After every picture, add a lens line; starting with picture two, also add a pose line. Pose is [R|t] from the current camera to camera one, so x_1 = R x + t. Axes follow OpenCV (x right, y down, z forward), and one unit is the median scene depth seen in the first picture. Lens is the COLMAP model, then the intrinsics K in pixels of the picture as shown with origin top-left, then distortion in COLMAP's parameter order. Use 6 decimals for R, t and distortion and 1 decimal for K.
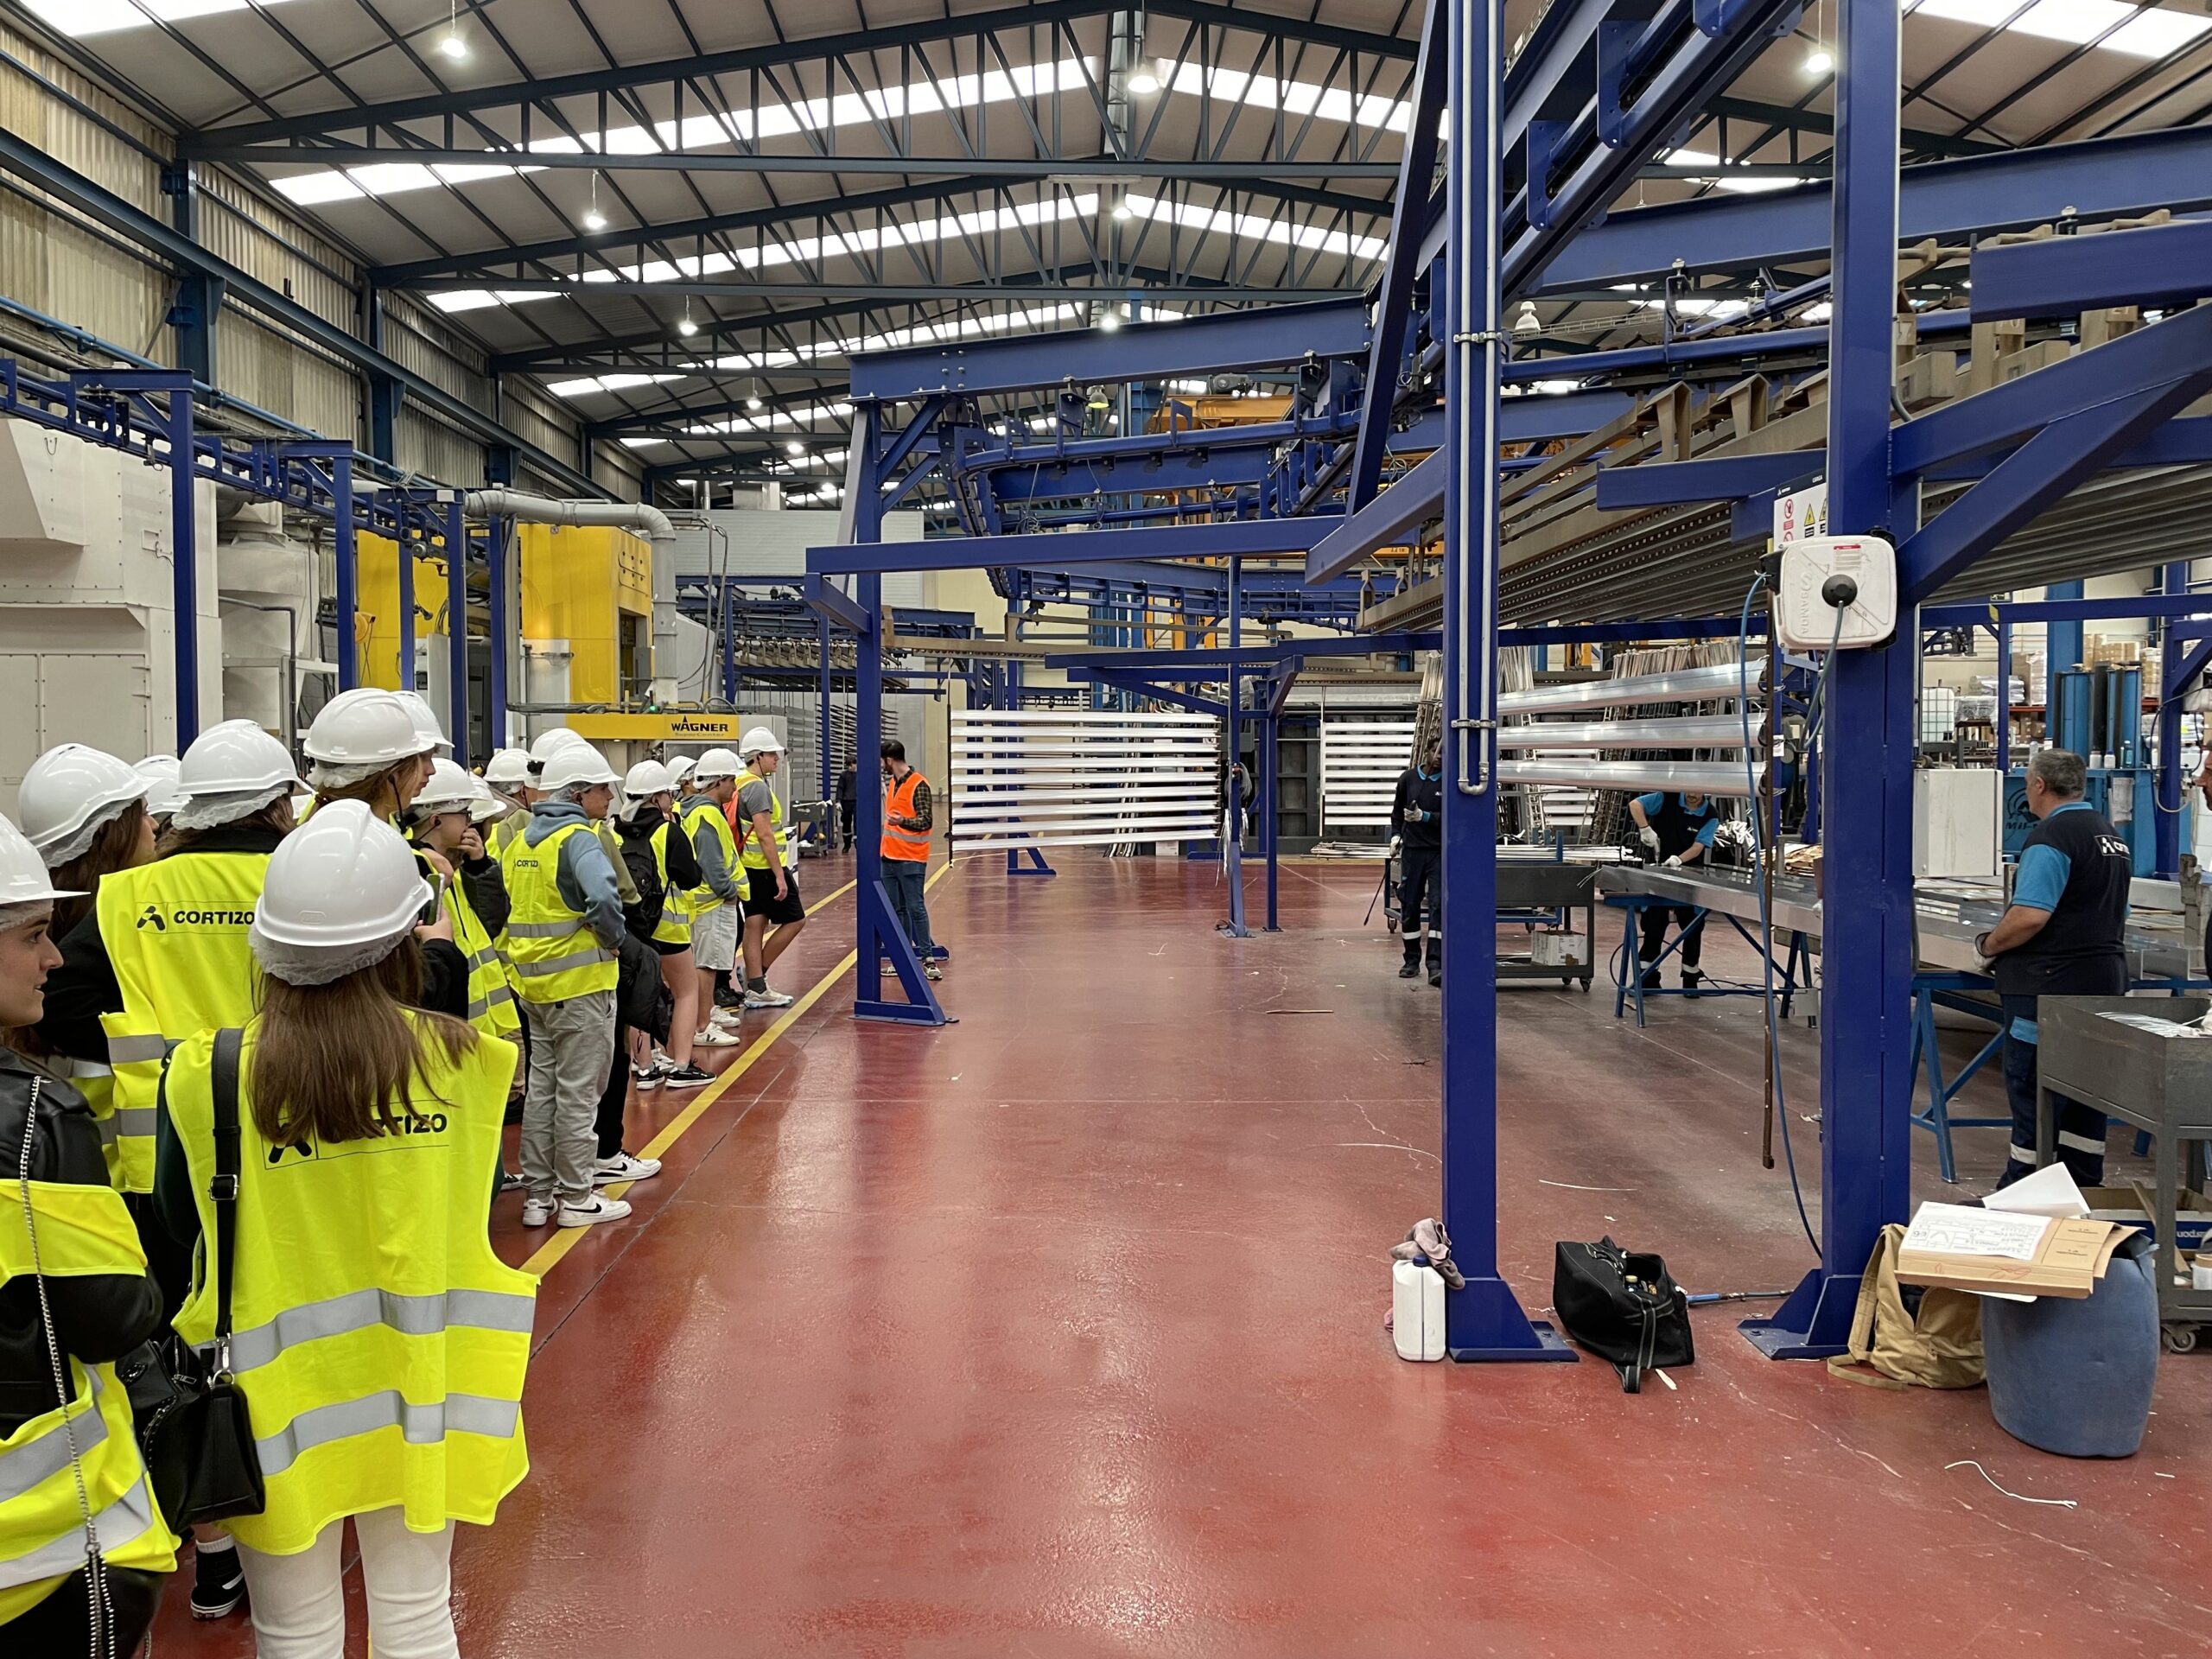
lens RADIAL K [[1691.7, 0, 1107.1], [0, 1691.7, 825.9], [0, 0, 1]] dist [-0.001119, -0.002427]
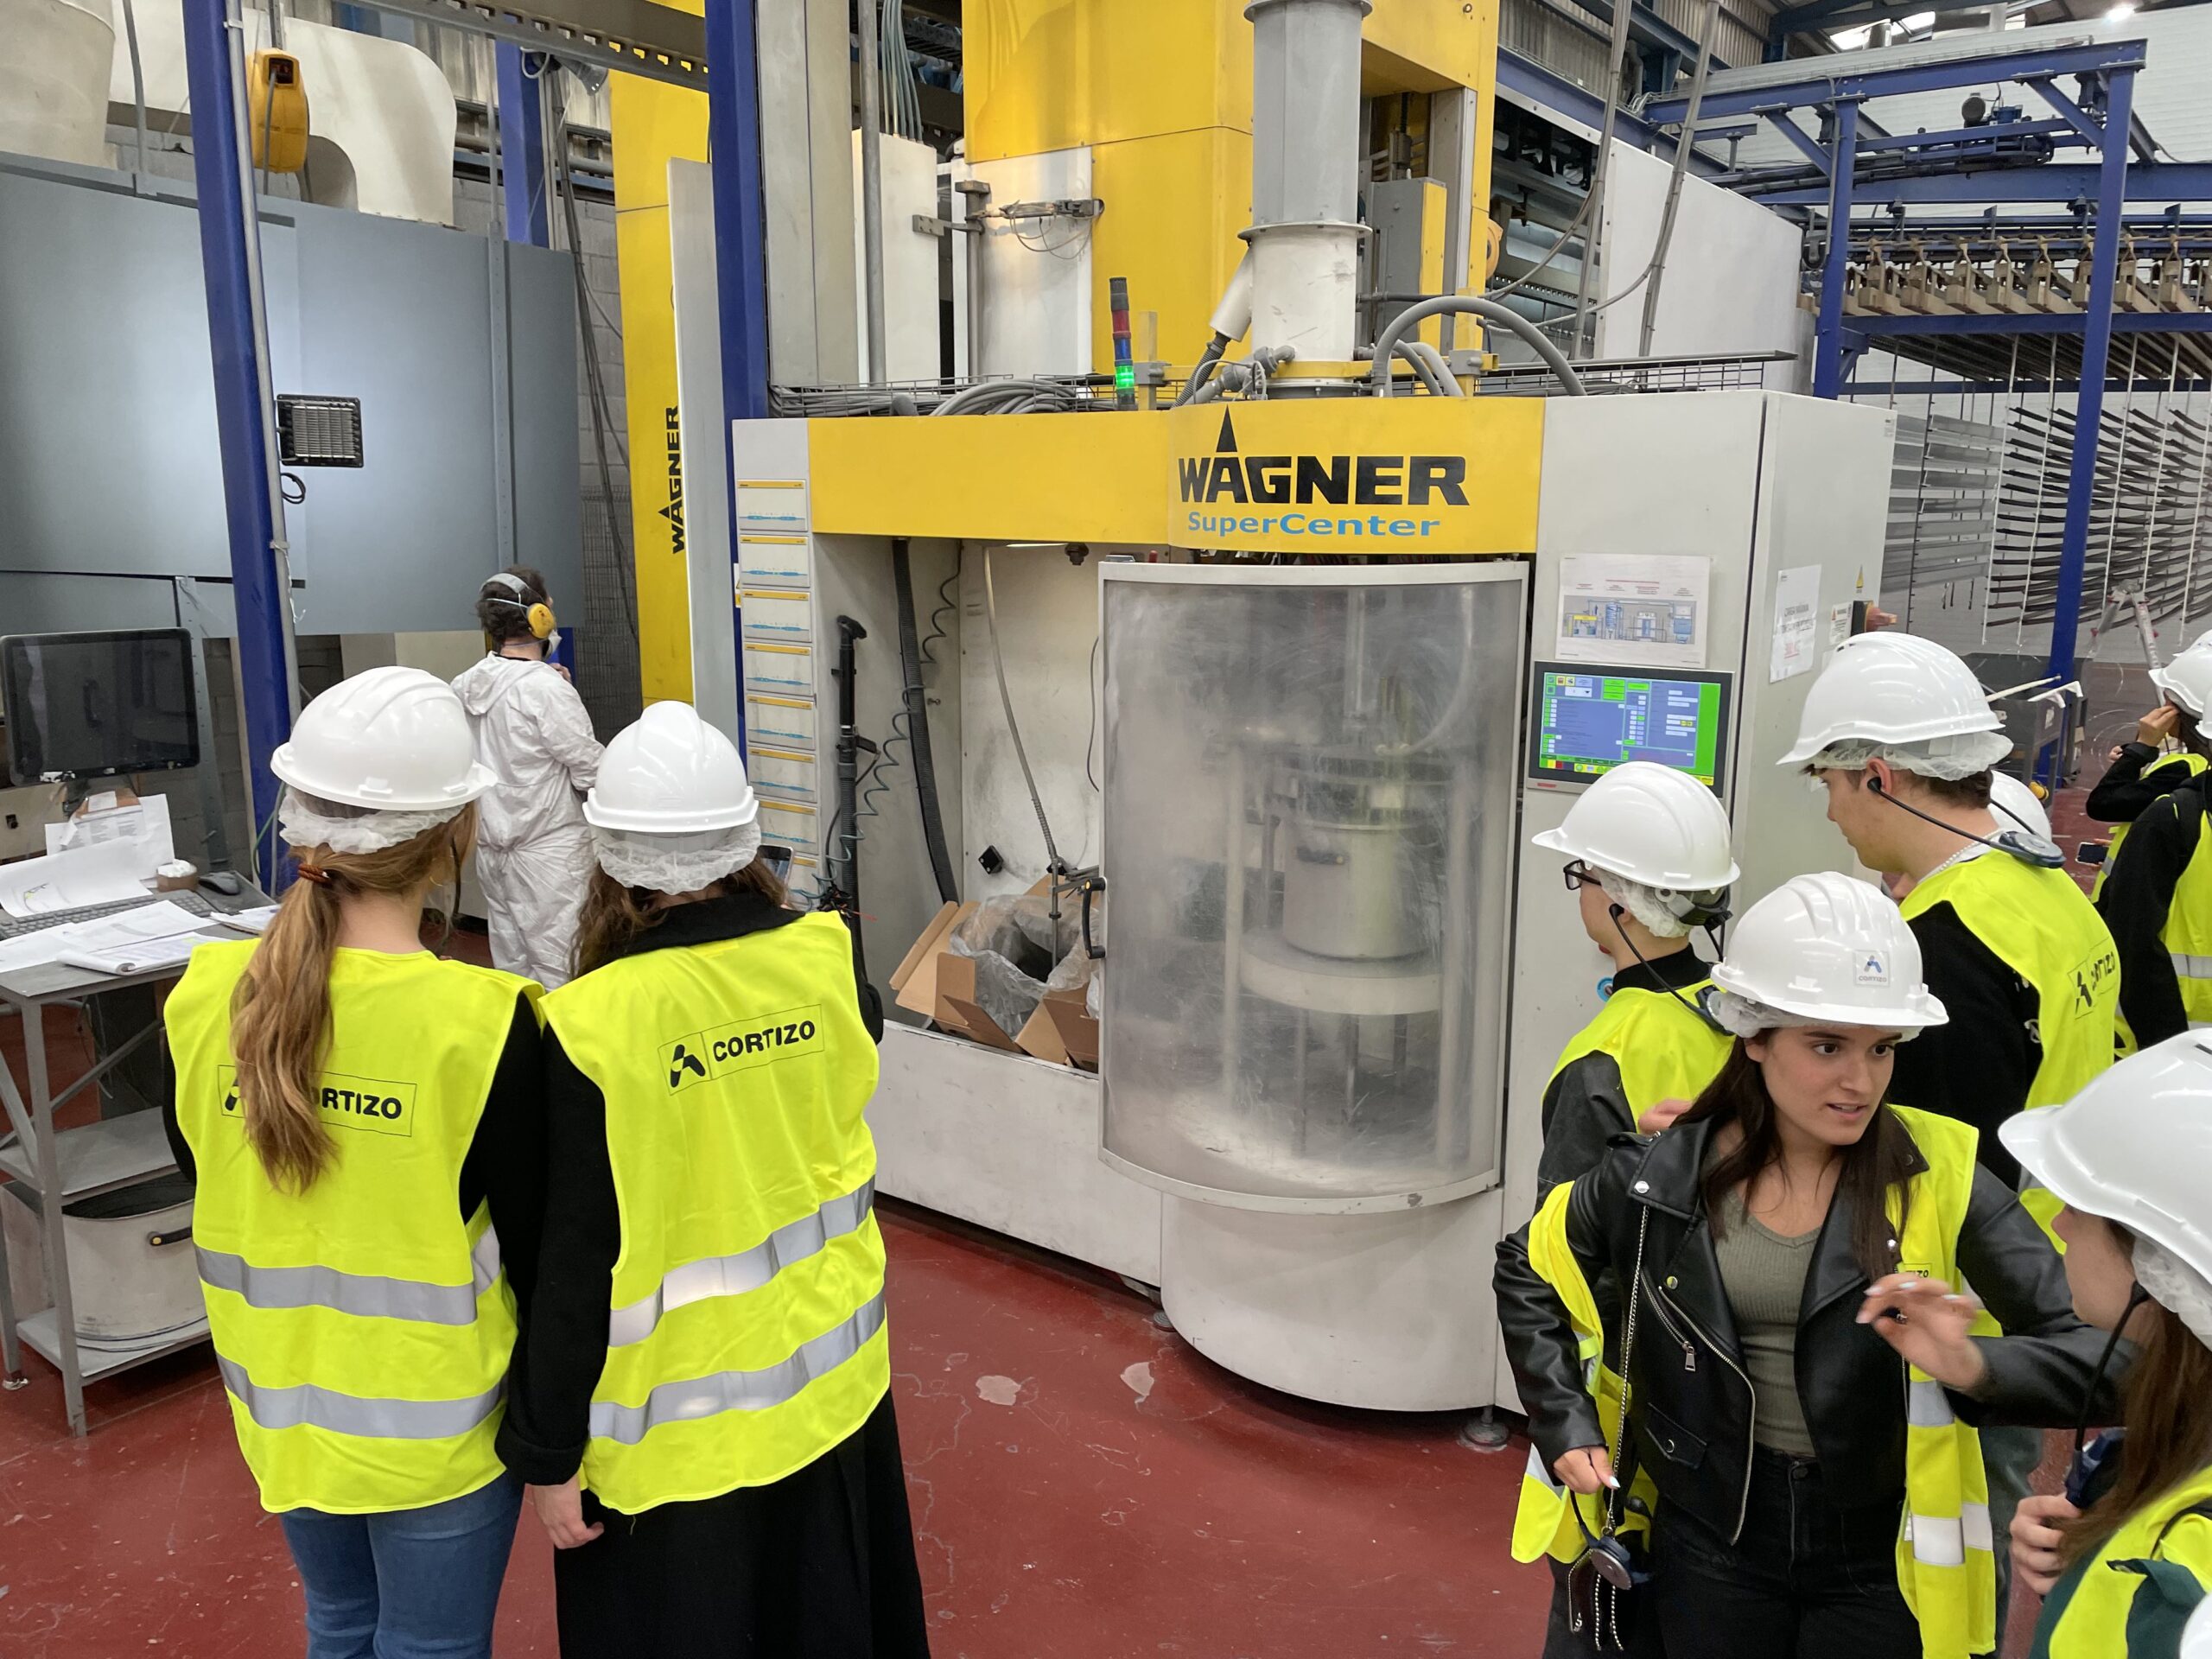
lens RADIAL K [[1691.7, 0, 1110.4], [0, 1691.7, 834.1], [0, 0, 1]] dist [-0.001119, -0.002427]
pose [[0.784582, 0.135587, -0.605019, -0.113839], [-0.041821, 0.985147, 0.166543, -0.039467], [0.618613, -0.105364, 0.778599, 0.661647]]
